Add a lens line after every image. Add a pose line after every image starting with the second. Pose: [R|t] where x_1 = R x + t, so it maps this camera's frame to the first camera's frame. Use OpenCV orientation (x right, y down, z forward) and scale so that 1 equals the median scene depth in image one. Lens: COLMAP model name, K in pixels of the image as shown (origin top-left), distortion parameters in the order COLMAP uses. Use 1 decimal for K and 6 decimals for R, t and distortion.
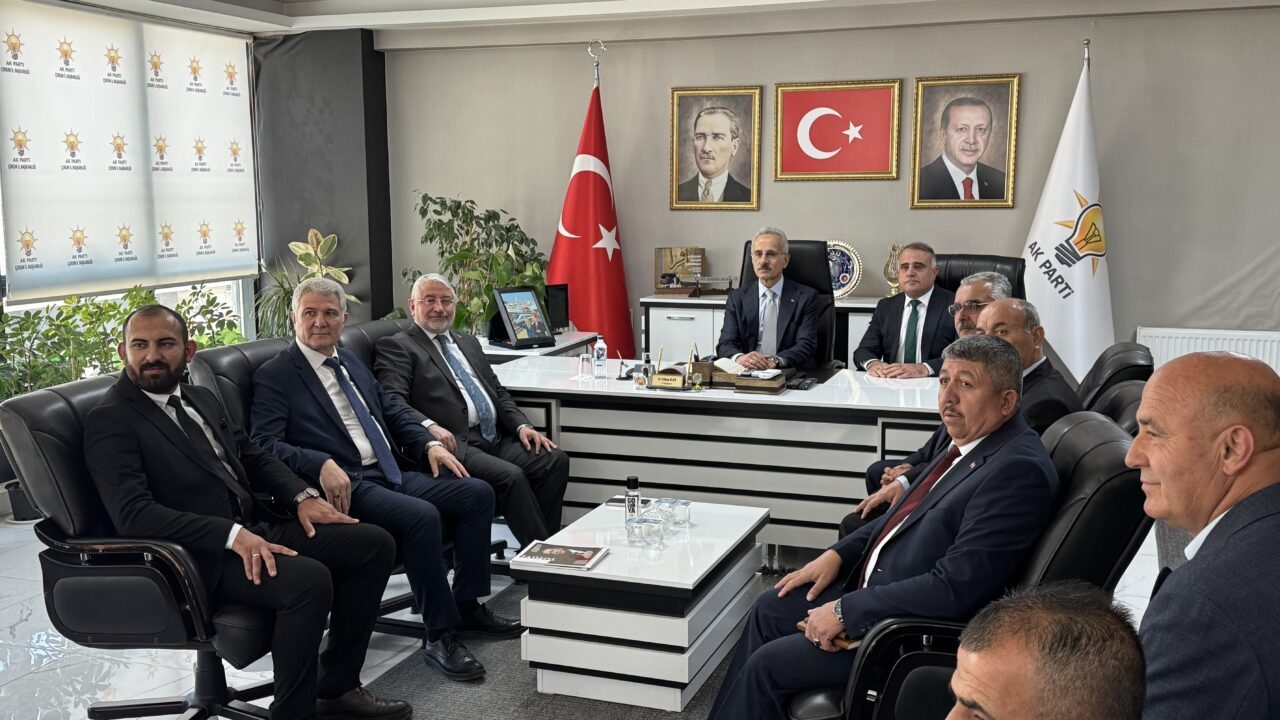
lens RADIAL K [[1277.4, 0, 641.9], [0, 1277.4, 360.0], [0, 0, 1]] dist [0.133119, 0.000000]
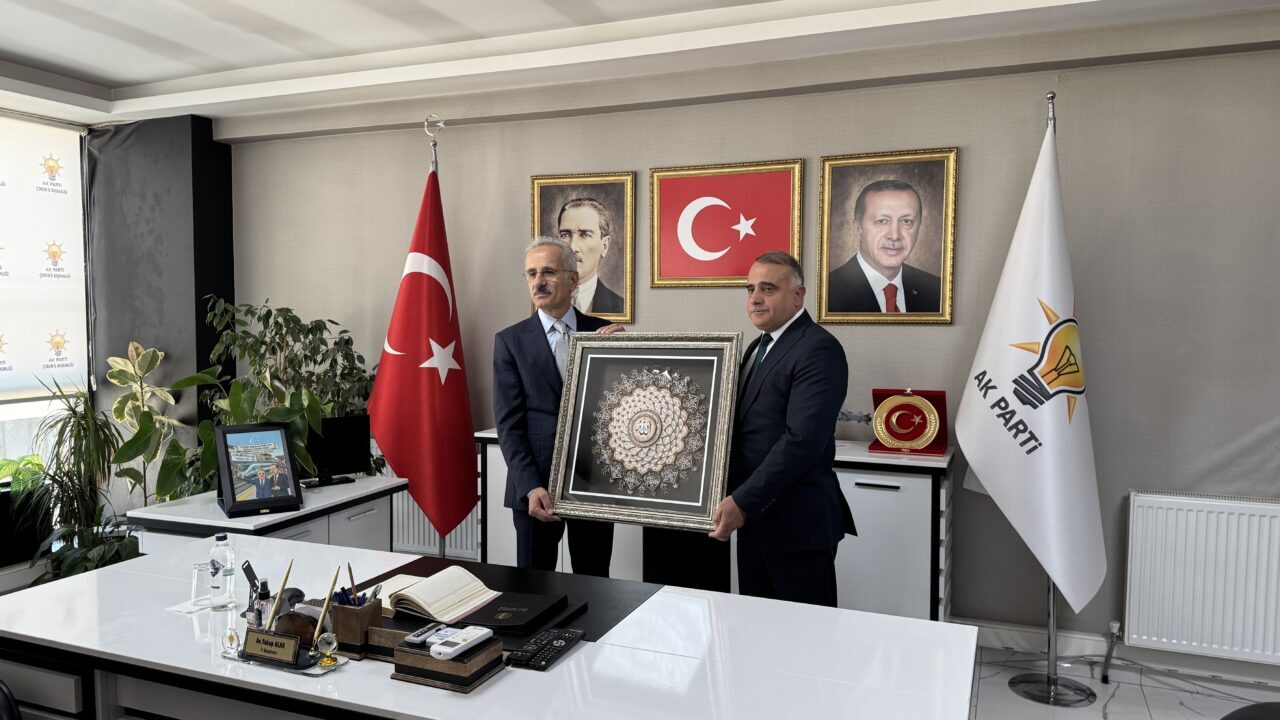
lens RADIAL K [[903.9, 0, 635.8], [0, 903.9, 363.4], [0, 0, 1]] dist [0.070138, -0.007564]
pose [[0.998296, 0.010966, -0.057319, 0.128013], [-0.015405, 0.996867, -0.077582, -0.048450], [0.056289, 0.078333, 0.995337, 0.442197]]
